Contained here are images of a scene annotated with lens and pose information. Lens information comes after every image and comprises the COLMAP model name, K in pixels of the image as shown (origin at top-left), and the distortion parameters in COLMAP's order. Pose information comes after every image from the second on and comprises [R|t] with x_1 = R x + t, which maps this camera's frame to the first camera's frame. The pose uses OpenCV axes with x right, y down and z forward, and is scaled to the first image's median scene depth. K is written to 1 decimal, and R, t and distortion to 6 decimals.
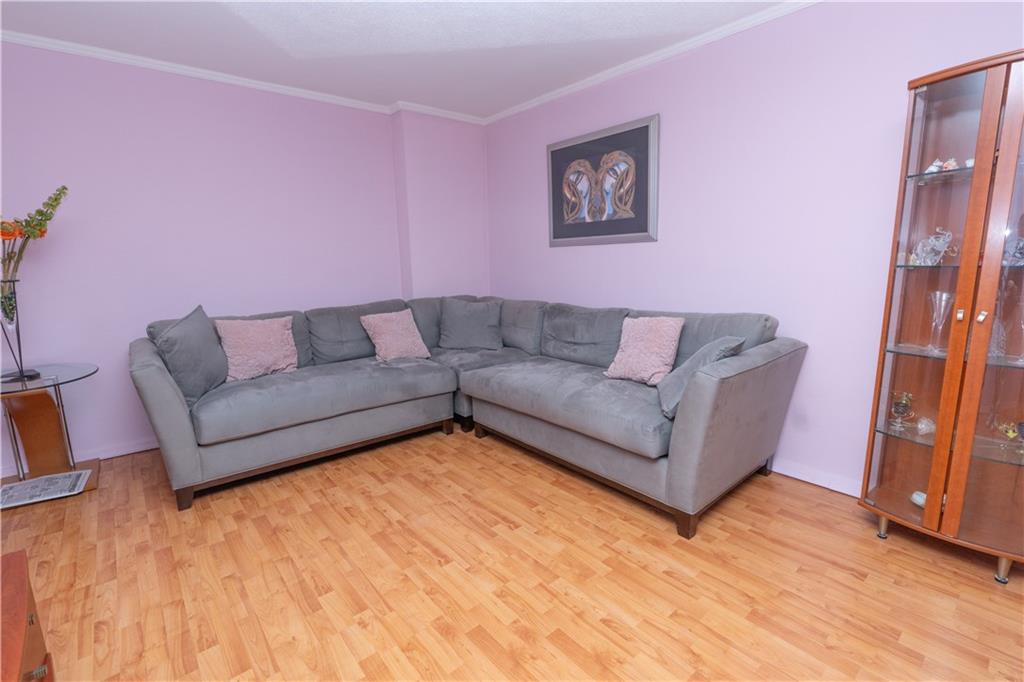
lens RADIAL K [[467.6, 0, 513.0], [0, 467.6, 352.0], [0, 0, 1]] dist [-0.015682, 0.011558]
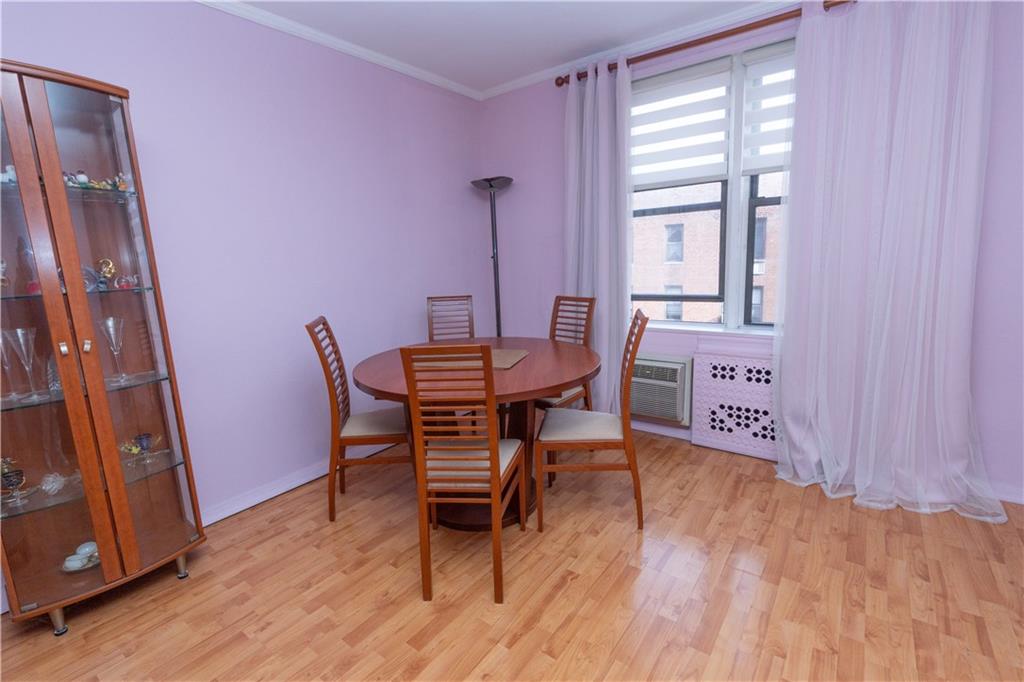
lens RADIAL K [[473.0, 0, 516.6], [0, 473.0, 336.8], [0, 0, 1]] dist [-0.006243, -0.000187]
pose [[-0.227506, -0.138572, 0.963867, -0.090715], [0.237764, 0.951959, 0.192981, -0.057026], [-0.944303, 0.273078, -0.183629, 0.279383]]
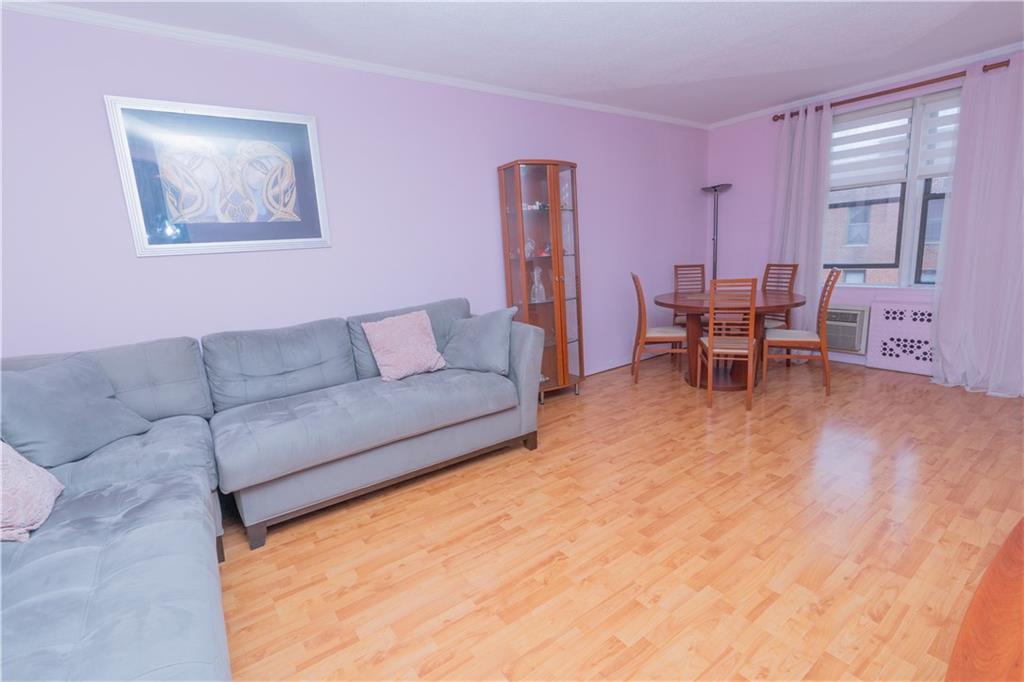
lens RADIAL K [[473.0, 0, 516.6], [0, 473.0, 336.8], [0, 0, 1]] dist [-0.006243, -0.000187]
pose [[0.069126, -0.168723, 0.983237, -1.037147], [0.249307, 0.957243, 0.146735, -0.159923], [-0.965954, 0.234985, 0.108234, 0.858396]]
